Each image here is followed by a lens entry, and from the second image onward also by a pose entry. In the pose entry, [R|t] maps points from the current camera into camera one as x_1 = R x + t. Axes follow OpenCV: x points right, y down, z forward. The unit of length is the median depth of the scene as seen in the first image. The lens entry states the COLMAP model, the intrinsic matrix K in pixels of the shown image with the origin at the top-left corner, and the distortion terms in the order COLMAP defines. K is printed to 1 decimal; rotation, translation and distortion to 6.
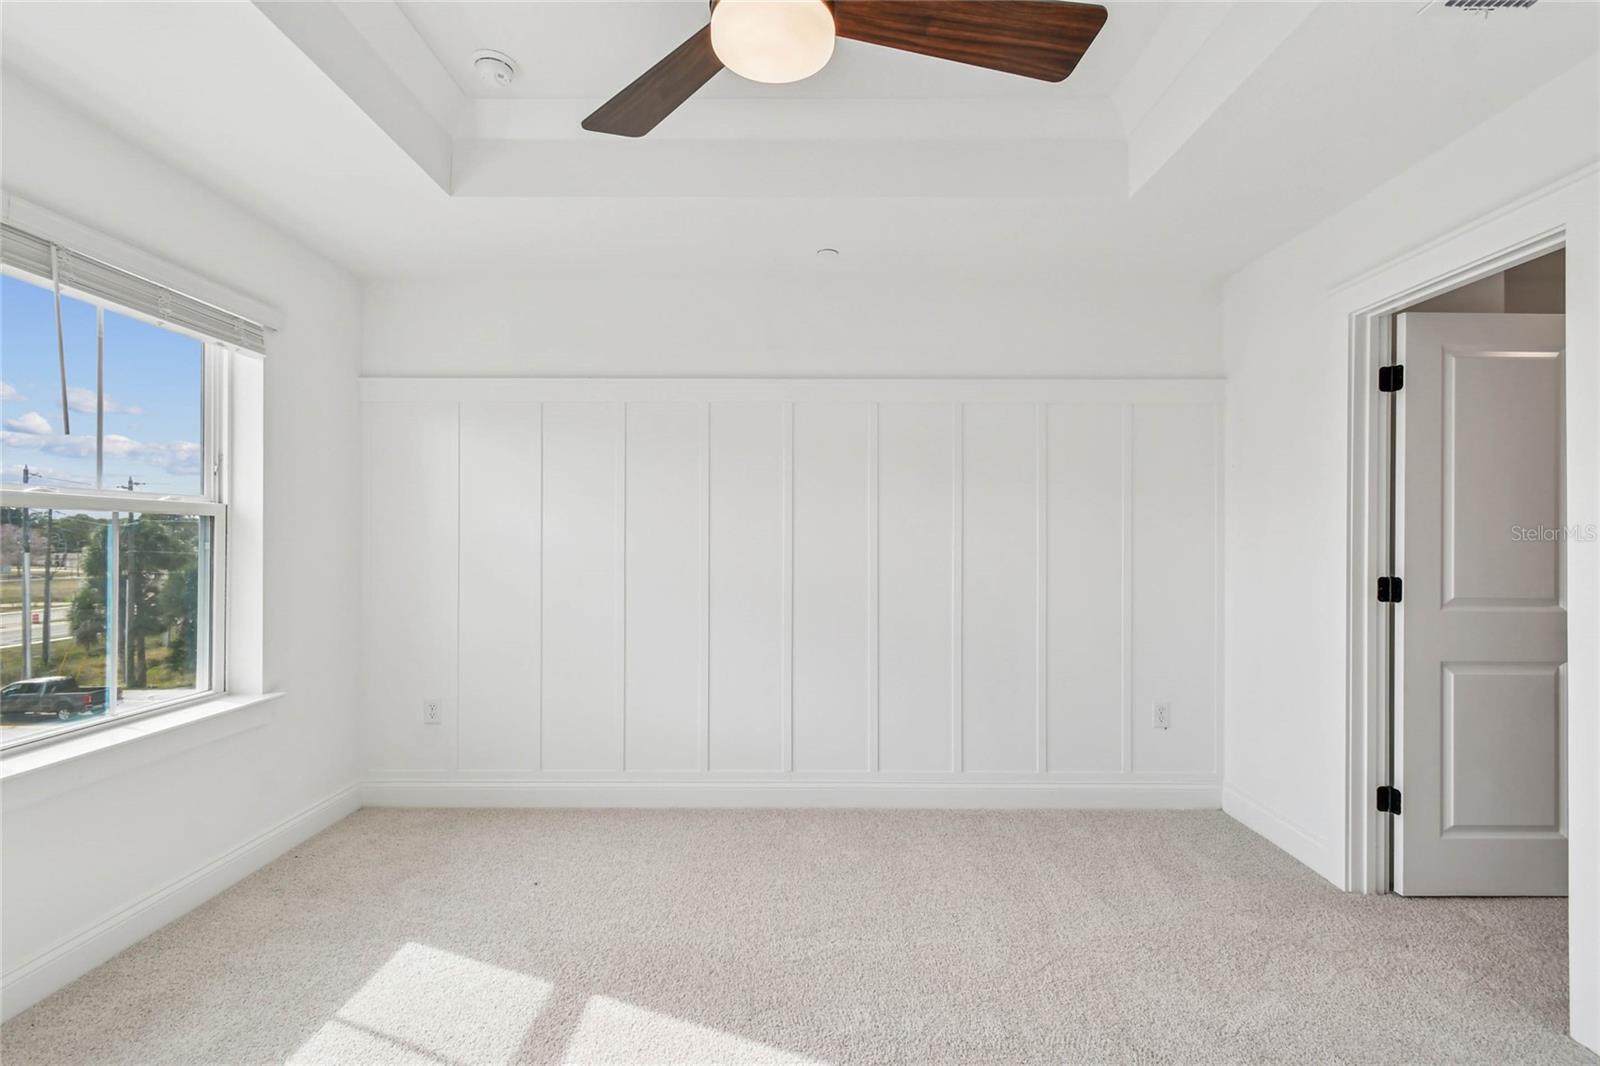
lens RADIAL K [[720.3, 0, 800.0], [0, 720.3, 533.0], [0, 0, 1]] dist [-0.000351, -0.000026]
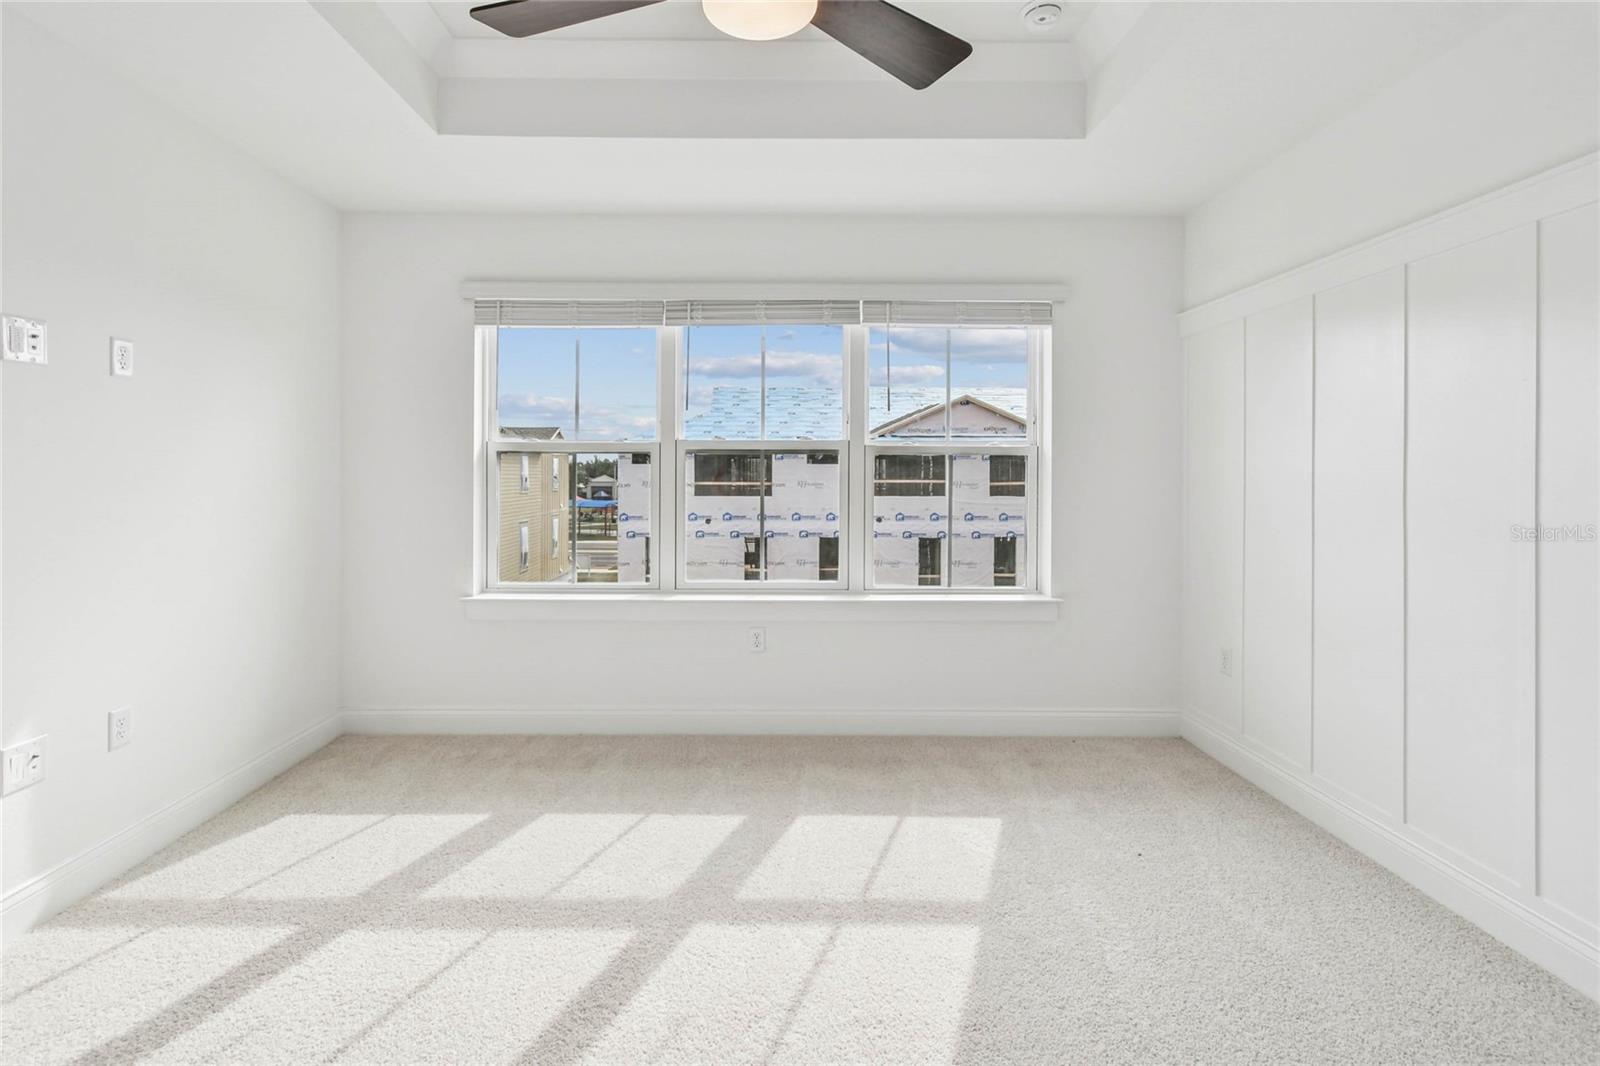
lens RADIAL K [[737.6, 0, 779.7], [0, 737.6, 474.3], [0, 0, 1]] dist [0.003096, -0.003480]
pose [[0.023312, -0.008266, -0.999694, 0.521589], [0.003976, 0.999959, -0.008176, 0.019461], [0.999720, -0.003784, 0.023344, 0.506889]]
